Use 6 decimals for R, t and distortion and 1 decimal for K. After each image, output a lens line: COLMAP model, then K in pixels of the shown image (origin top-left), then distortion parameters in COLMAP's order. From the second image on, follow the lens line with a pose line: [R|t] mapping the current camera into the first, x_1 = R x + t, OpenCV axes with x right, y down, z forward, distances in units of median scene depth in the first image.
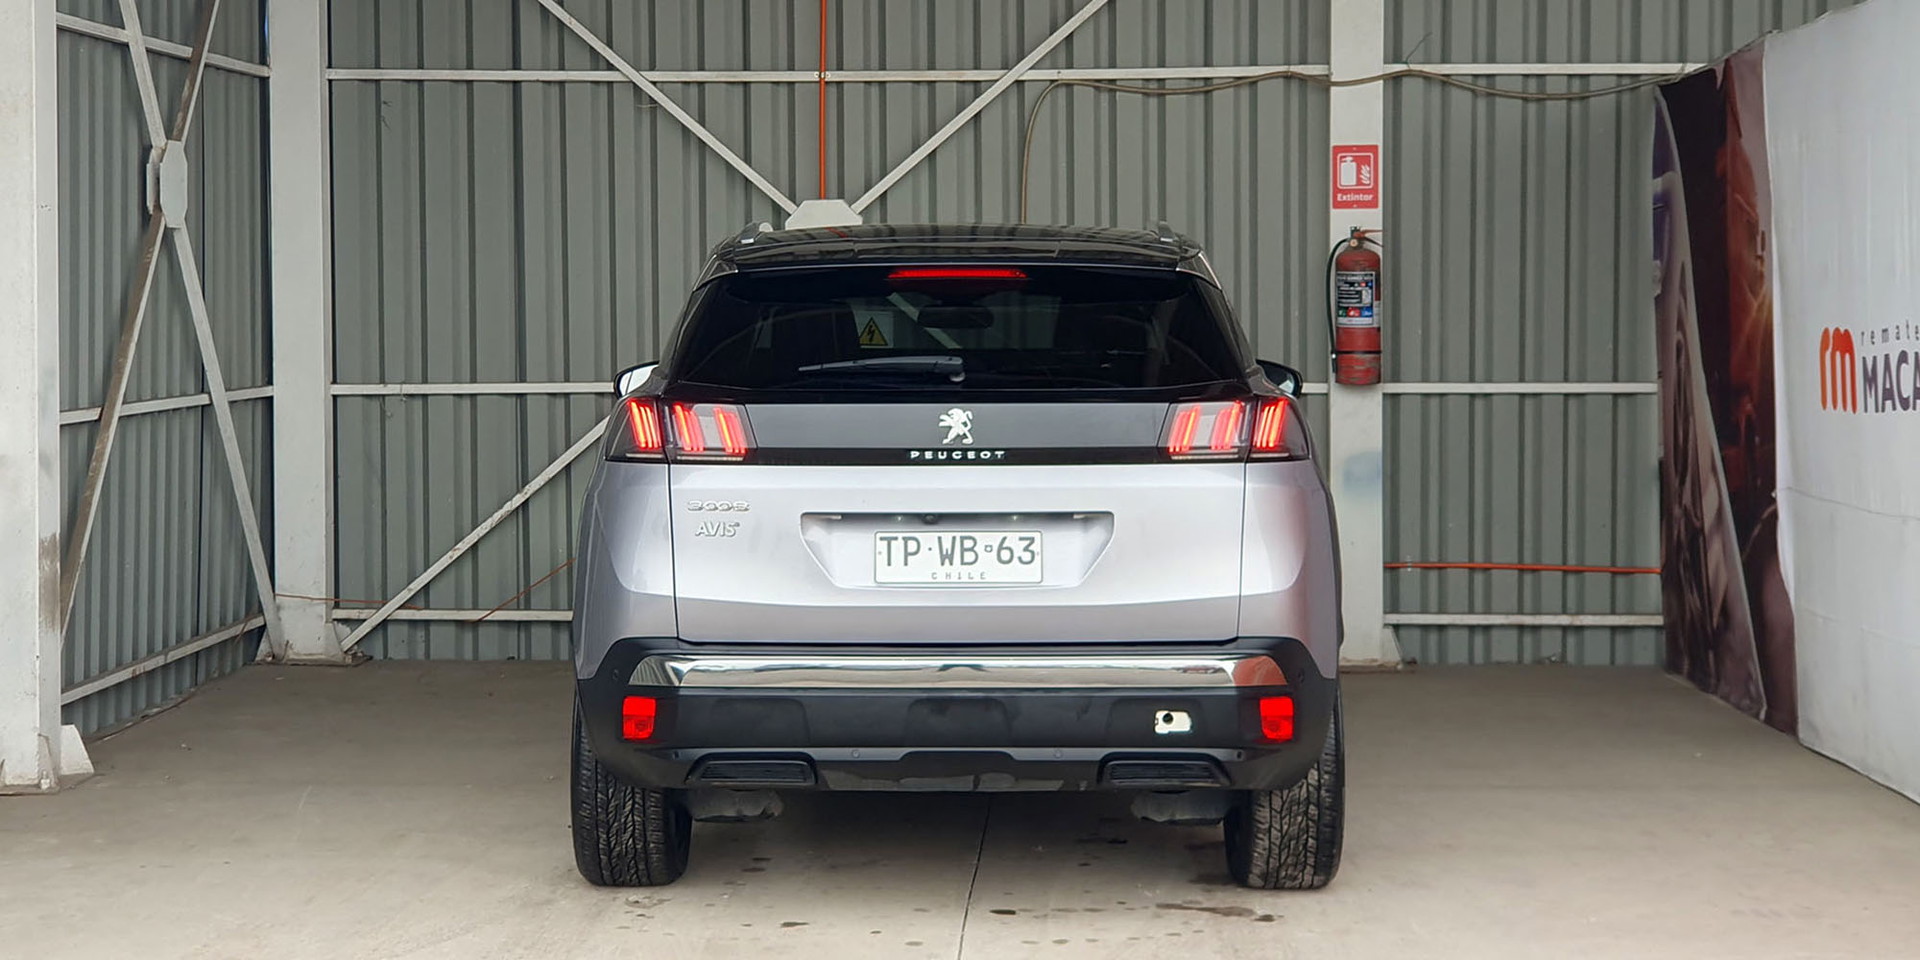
lens RADIAL K [[3088.0, 0, 890.8], [0, 3088.0, 418.0], [0, 0, 1]] dist [0.203332, -0.978130]
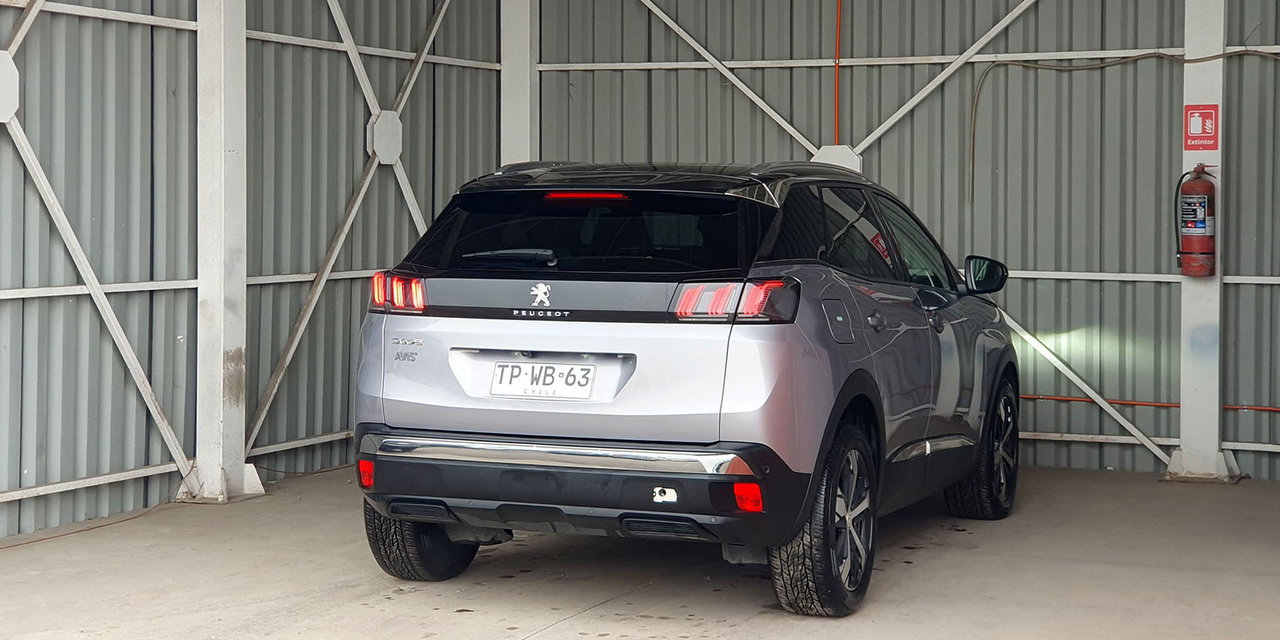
lens RADIAL K [[2058.6, 0, 593.9], [0, 2058.6, 278.7], [0, 0, 1]] dist [0.203332, -0.978130]
pose [[0.931534, 0.021768, -0.363003, 0.305577], [-0.023286, 0.999729, 0.000193, -0.004535], [0.362909, 0.008274, 0.931788, 0.038084]]
